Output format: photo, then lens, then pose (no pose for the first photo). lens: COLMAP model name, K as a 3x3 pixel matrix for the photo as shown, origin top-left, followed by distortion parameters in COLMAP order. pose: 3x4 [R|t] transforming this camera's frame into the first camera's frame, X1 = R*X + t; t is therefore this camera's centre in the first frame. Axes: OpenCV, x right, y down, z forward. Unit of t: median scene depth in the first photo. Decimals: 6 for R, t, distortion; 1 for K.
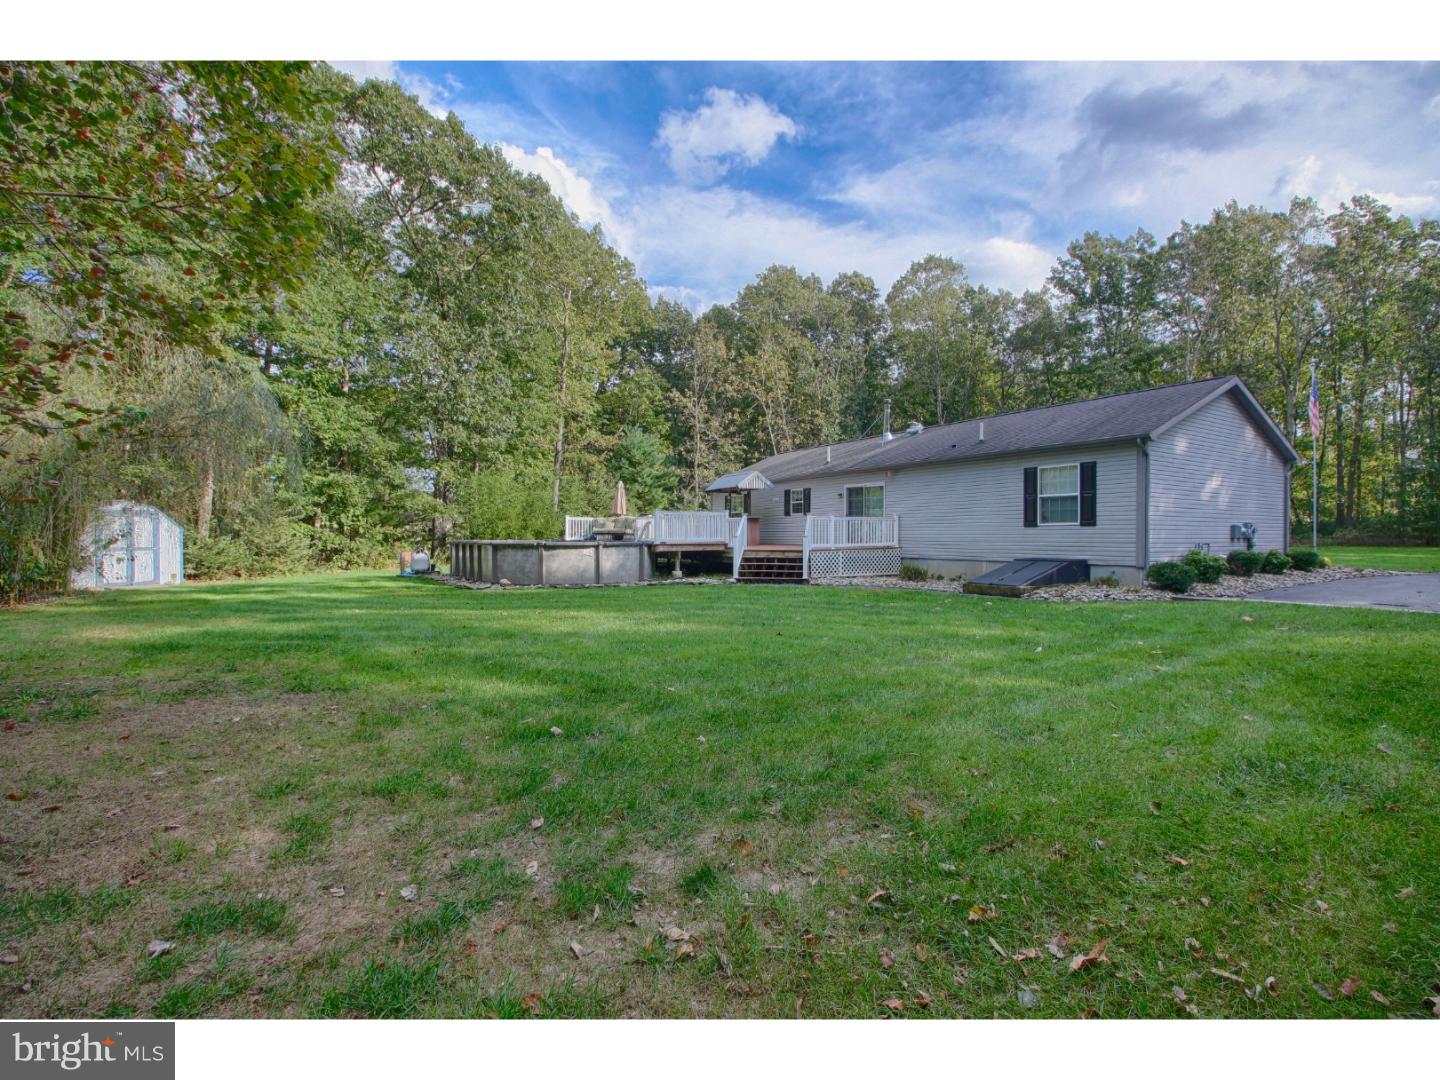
lens RADIAL K [[650.3, 0, 720.0], [0, 650.3, 540.0], [0, 0, 1]] dist [-0.002947, -0.000334]
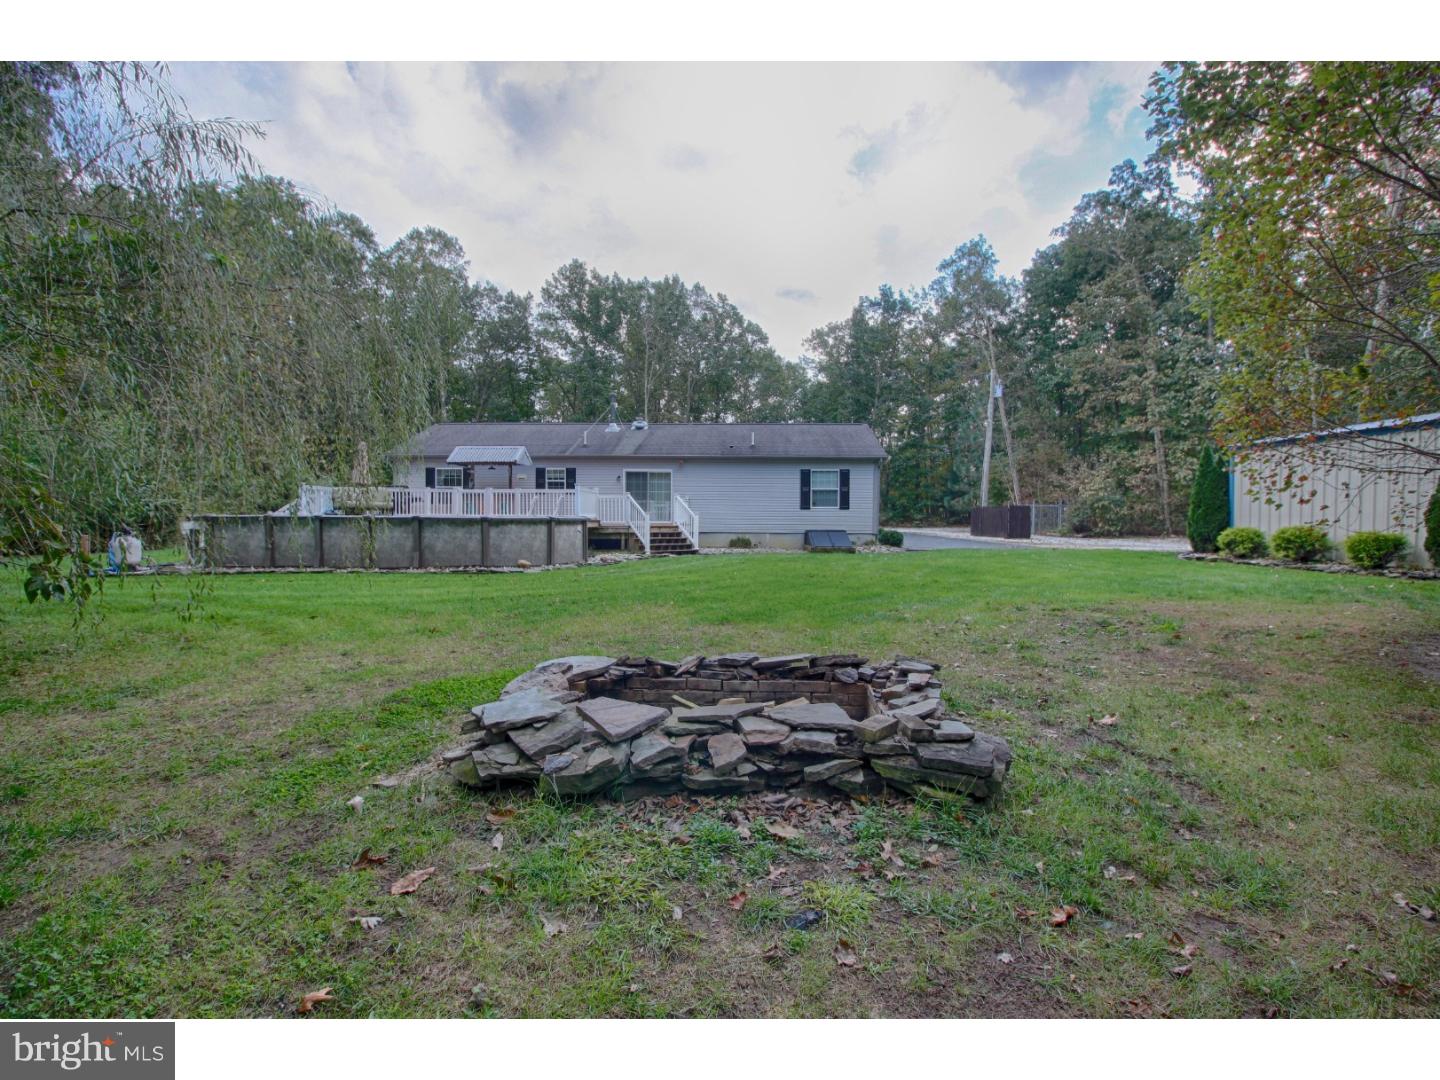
lens RADIAL K [[650.4, 0, 720.0], [0, 650.4, 540.0], [0, 0, 1]] dist [0.000516, 0.000029]
pose [[0.570399, -0.021573, 0.821085, -0.813697], [-0.001527, 0.999625, 0.027325, 0.009393], [-0.821367, -0.016840, 0.570152, 0.291045]]
